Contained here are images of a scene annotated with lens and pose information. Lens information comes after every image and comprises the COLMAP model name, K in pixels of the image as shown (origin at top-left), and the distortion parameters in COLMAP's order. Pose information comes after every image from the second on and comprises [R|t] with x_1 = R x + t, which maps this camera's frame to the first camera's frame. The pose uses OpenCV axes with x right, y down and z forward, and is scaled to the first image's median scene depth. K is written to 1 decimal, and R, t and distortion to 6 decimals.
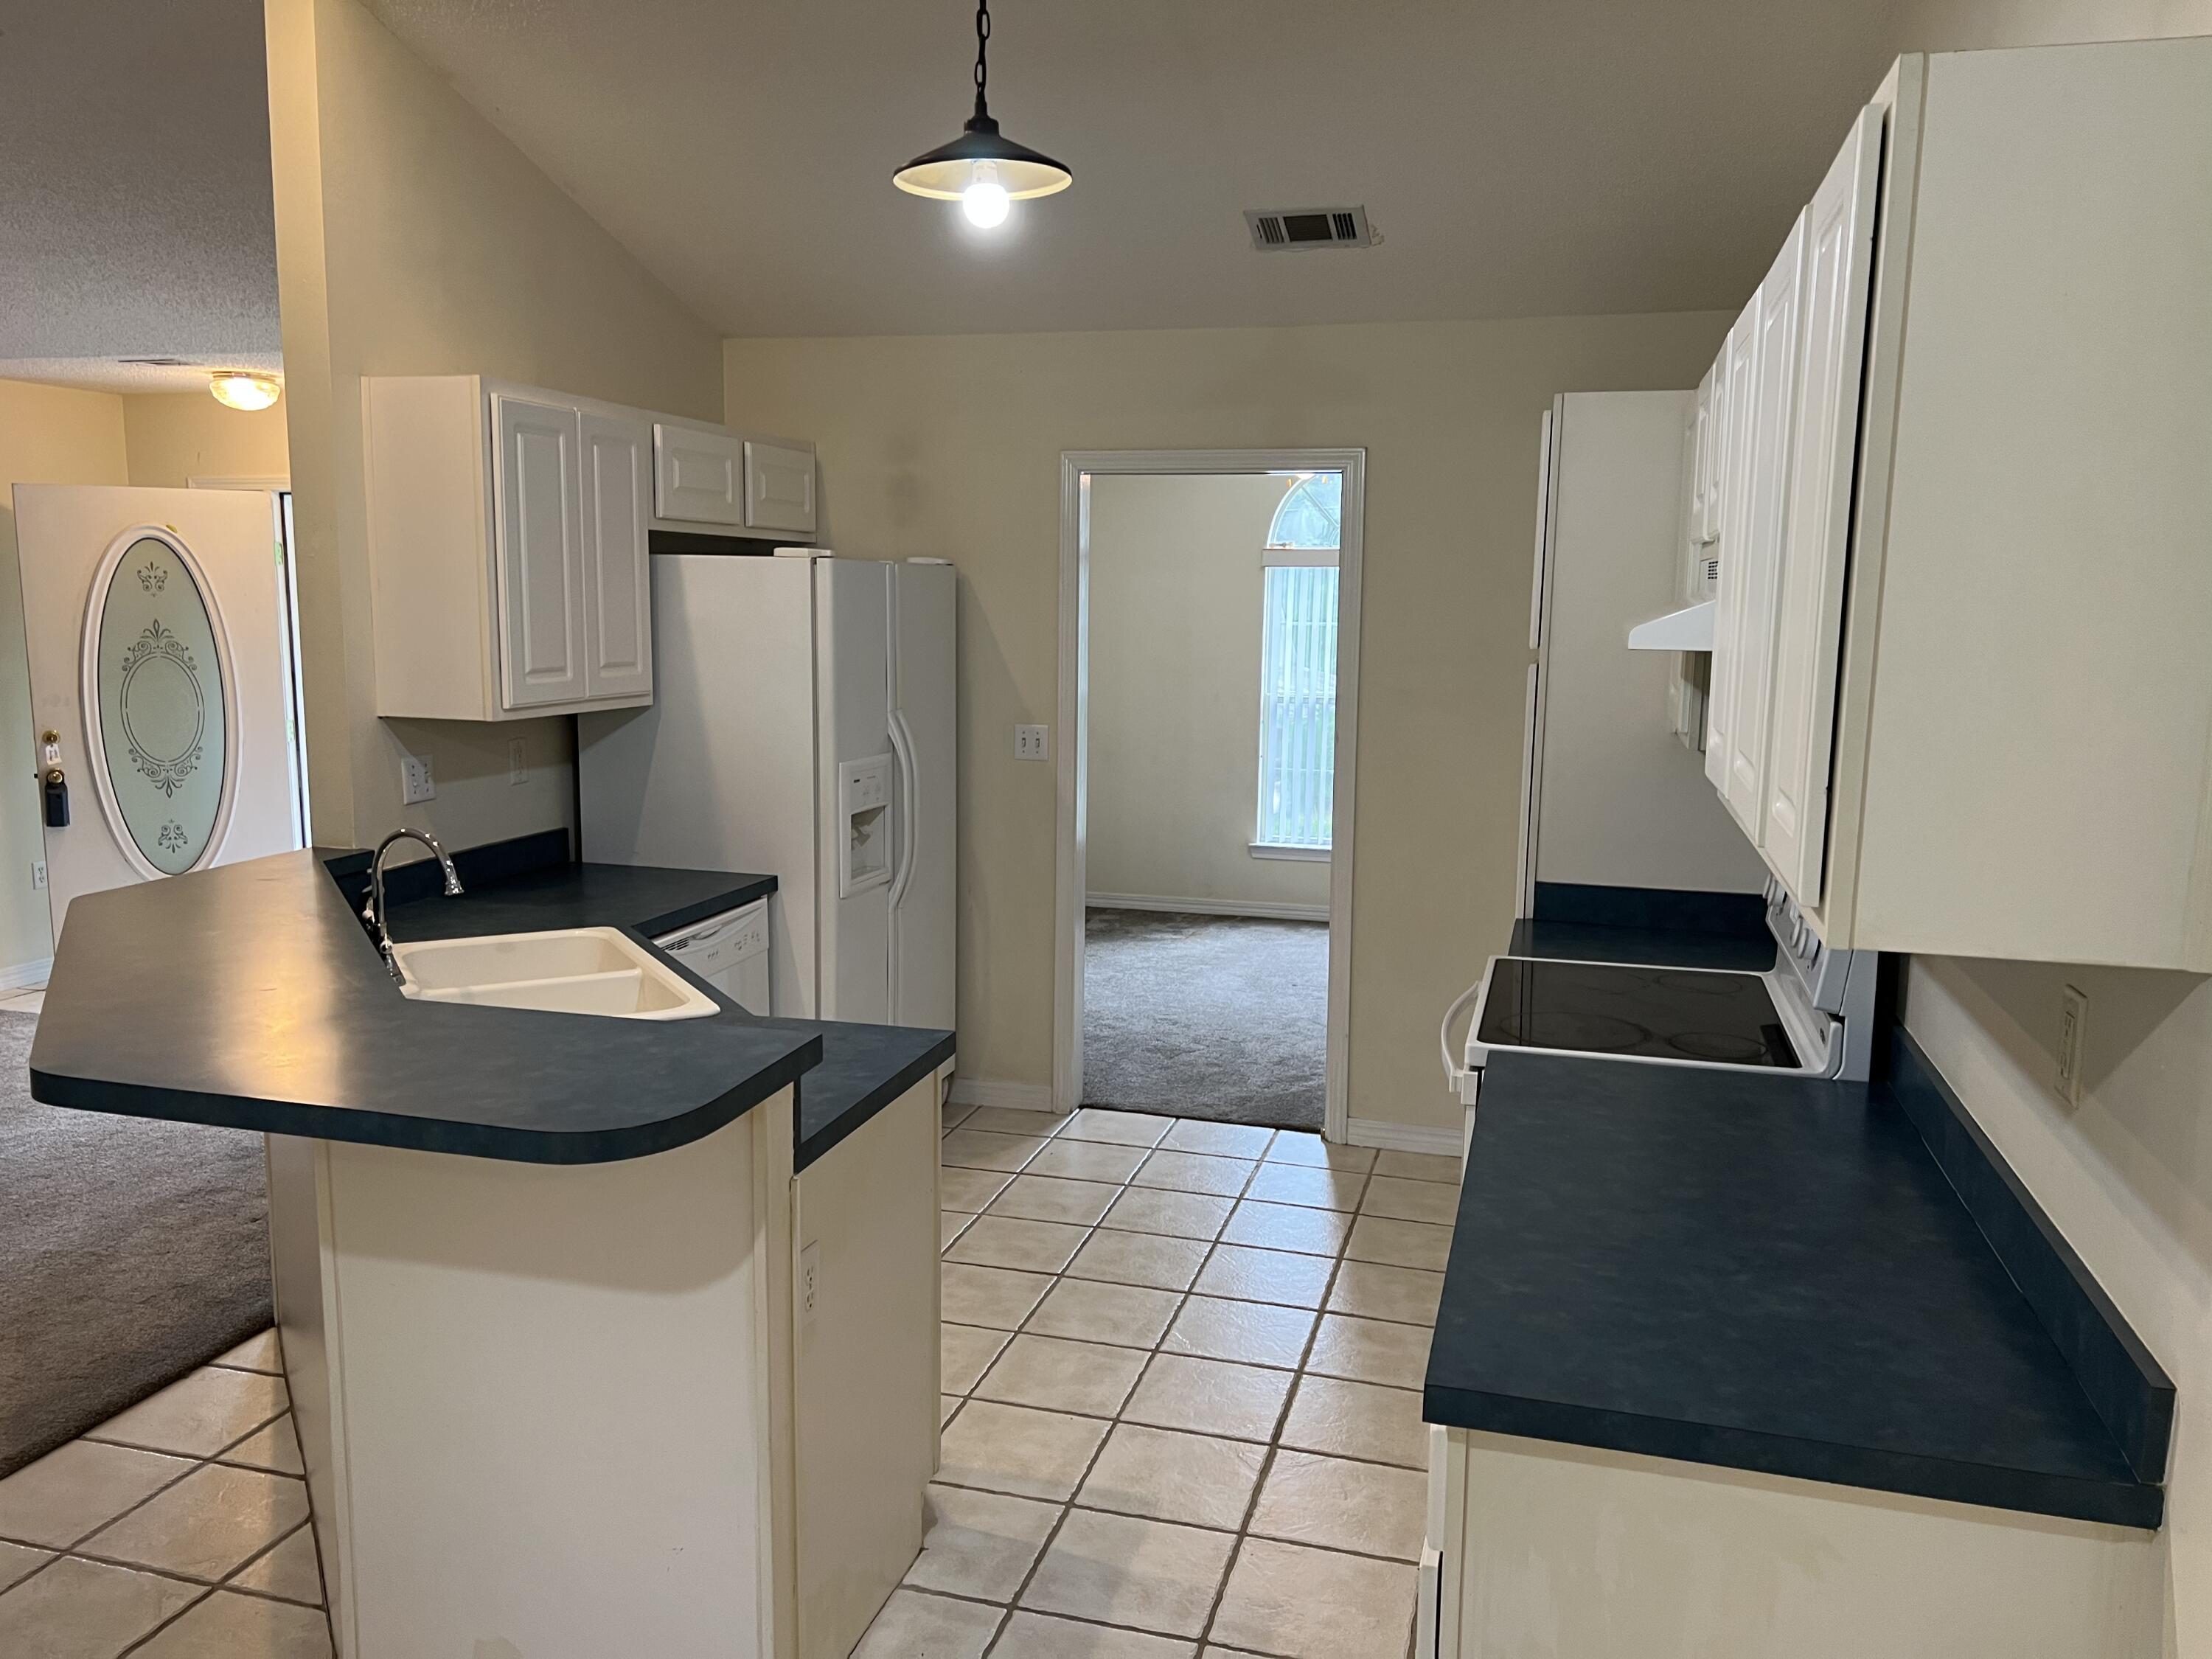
lens RADIAL K [[1674.3, 0, 1109.5], [0, 1674.3, 845.6], [0, 0, 1]] dist [0.007675, -0.001507]
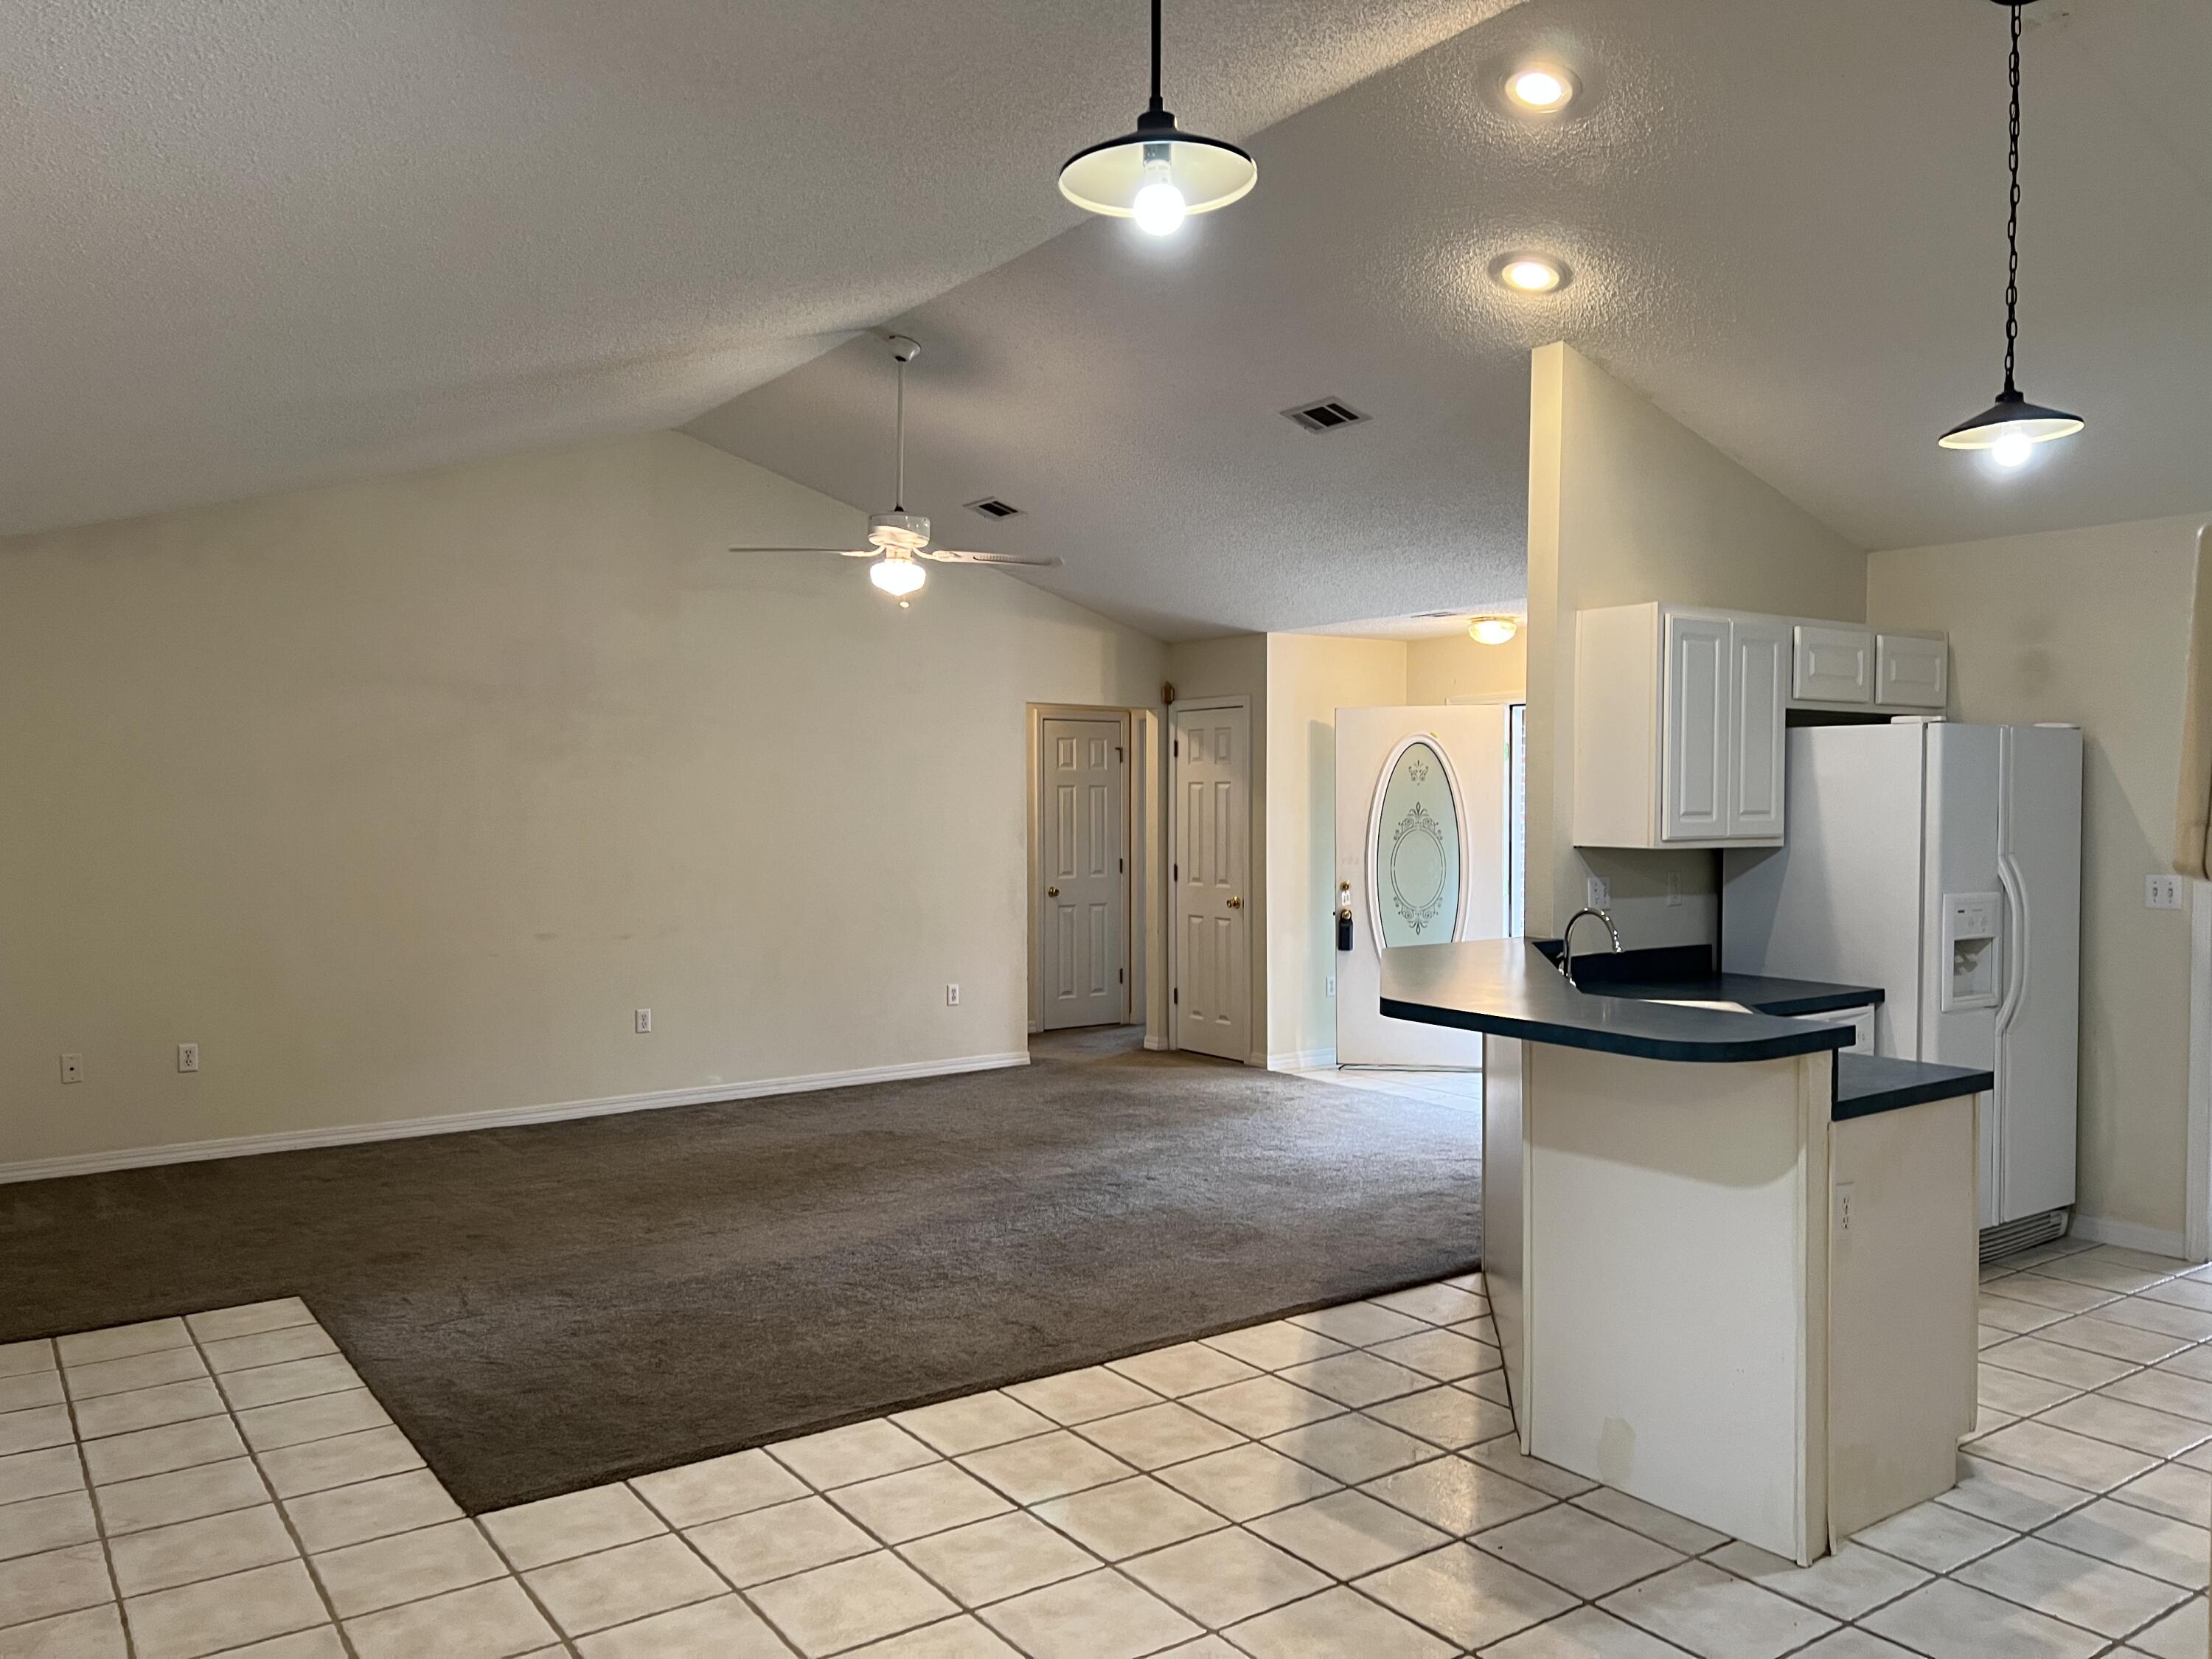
lens RADIAL K [[1651.2, 0, 1106.8], [0, 1651.2, 844.8], [0, 0, 1]] dist [0.065169, -0.079650]
pose [[0.775701, 0.003292, -0.631092, 0.125283], [-0.083407, 0.991749, -0.097346, 0.081465], [0.625565, 0.128149, 0.769575, -0.286575]]
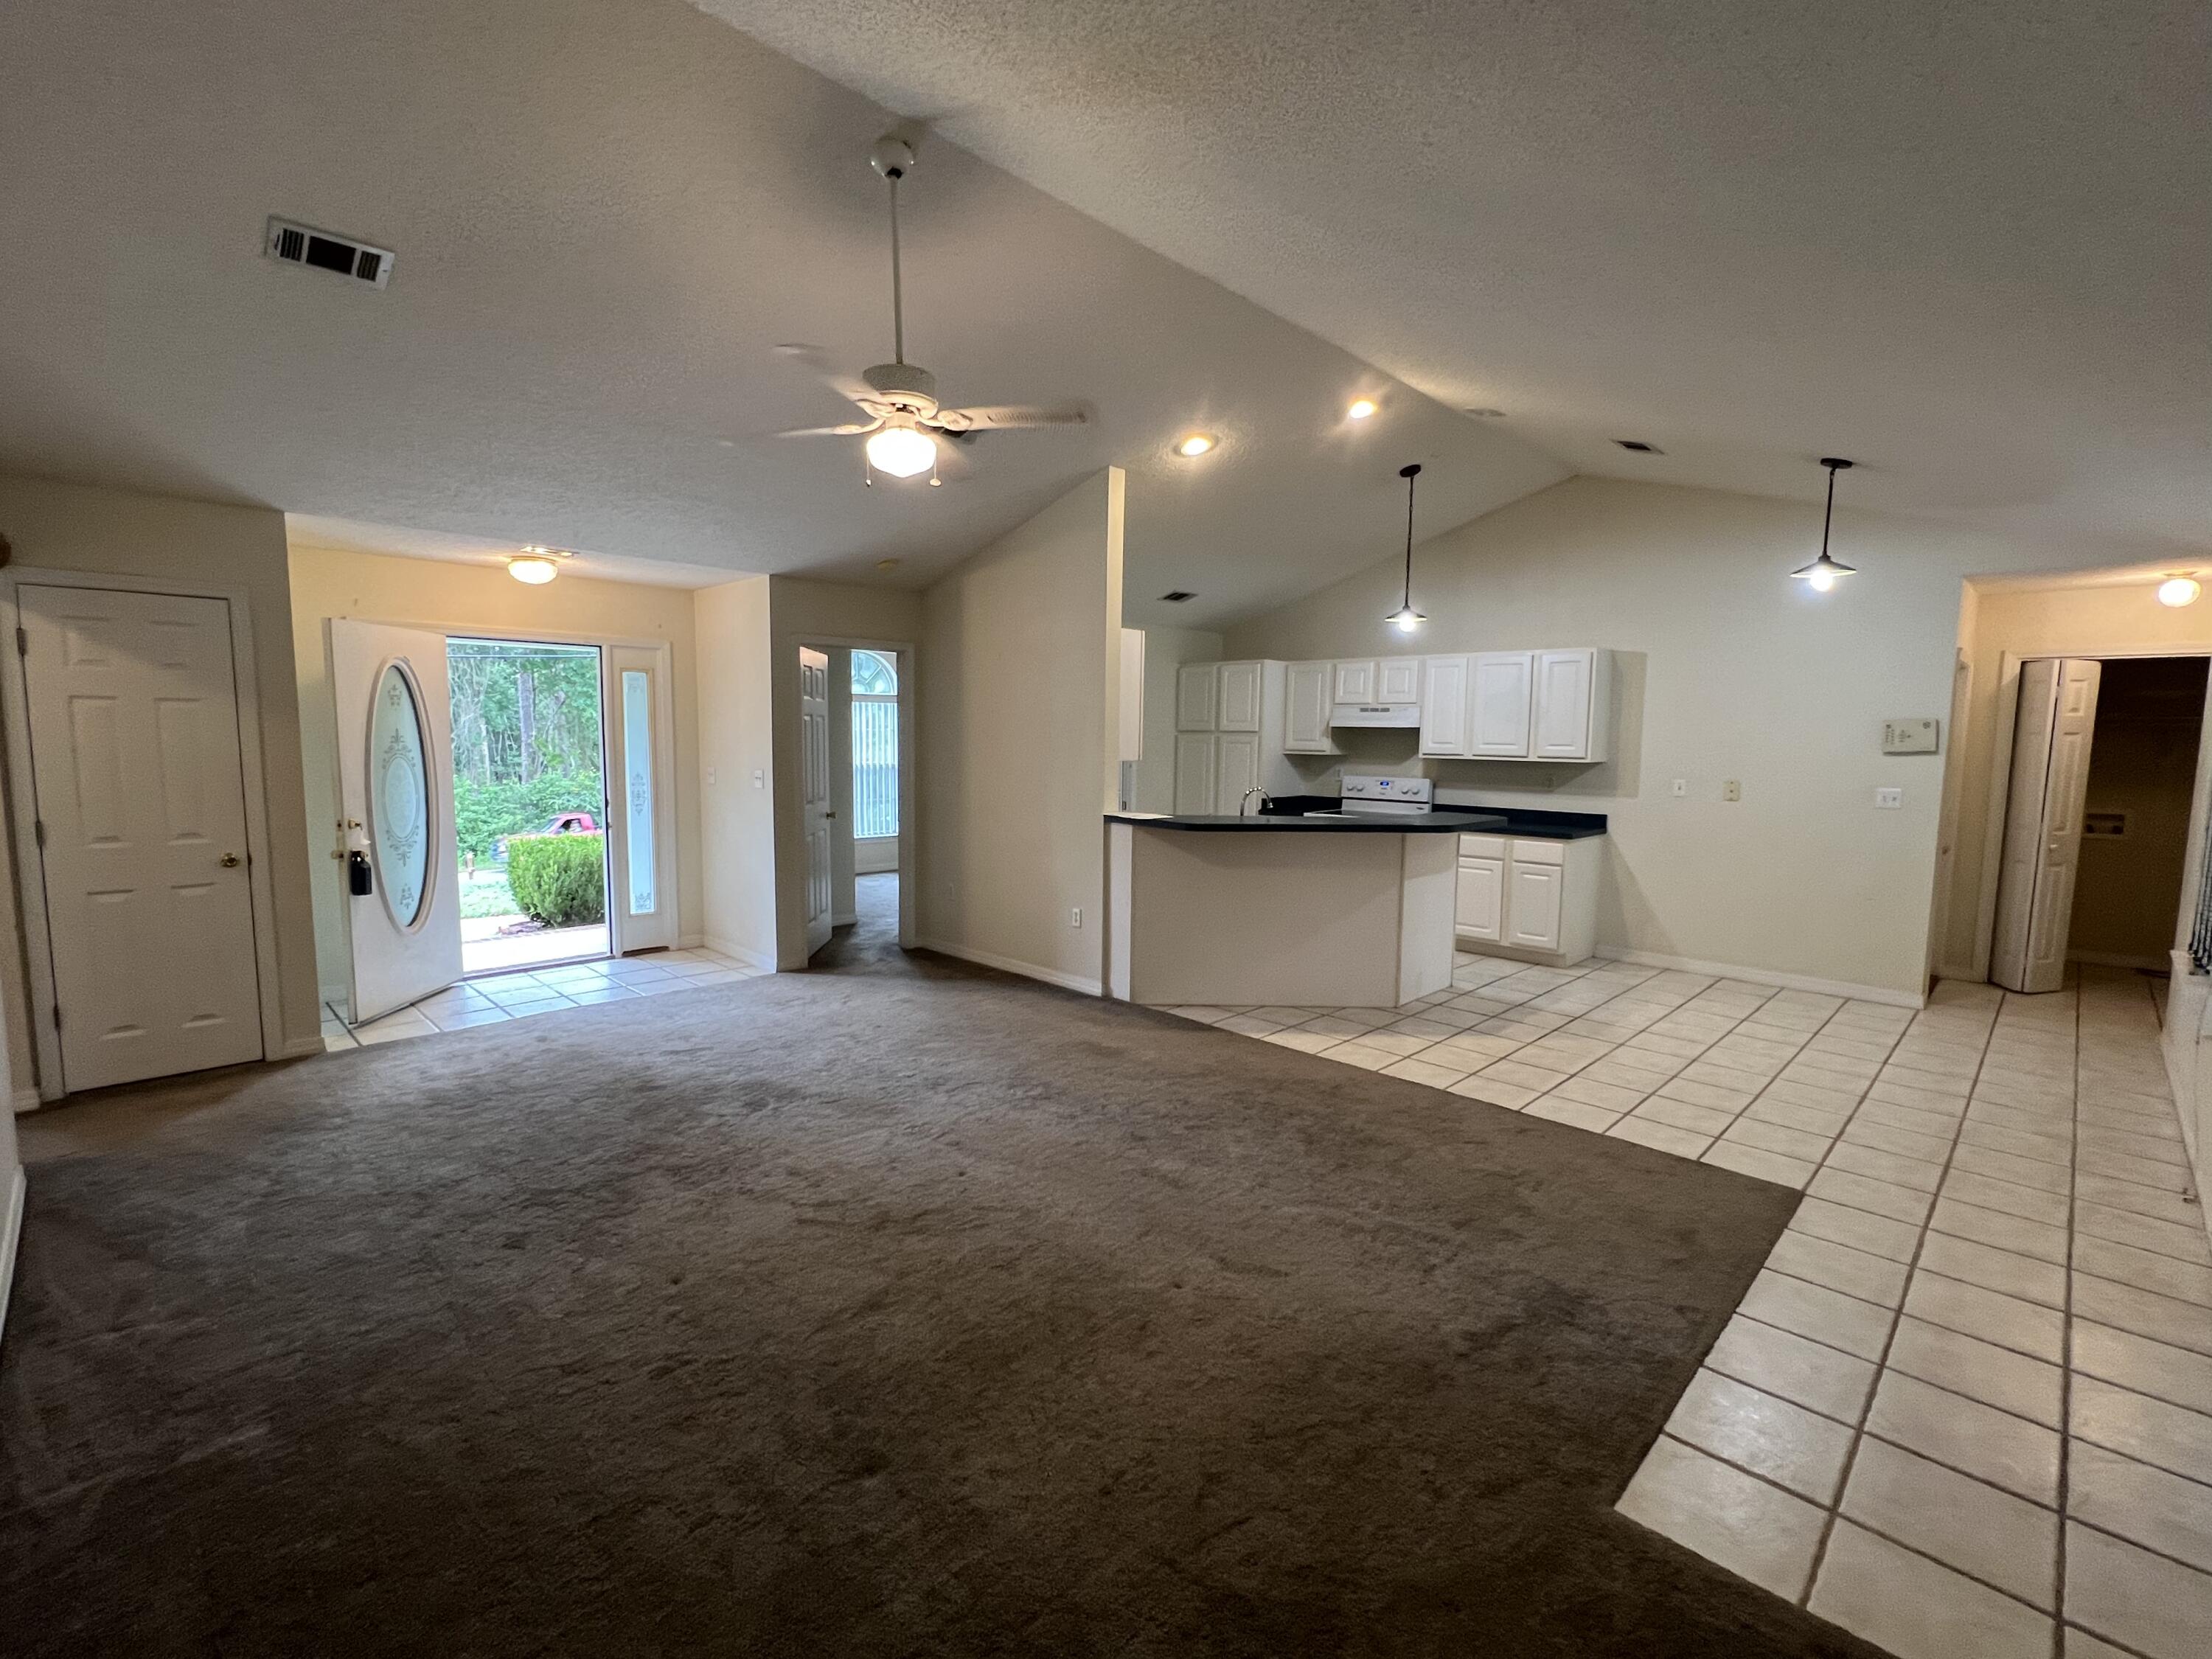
lens RADIAL K [[987.4, 0, 1099.2], [0, 987.4, 832.8], [0, 0, 1]] dist [0.001077, -0.000833]
pose [[0.485944, -0.094085, 0.868911, -1.597397], [0.124538, 0.991498, 0.037710, -0.025670], [-0.865072, 0.089888, 0.493529, 0.277672]]
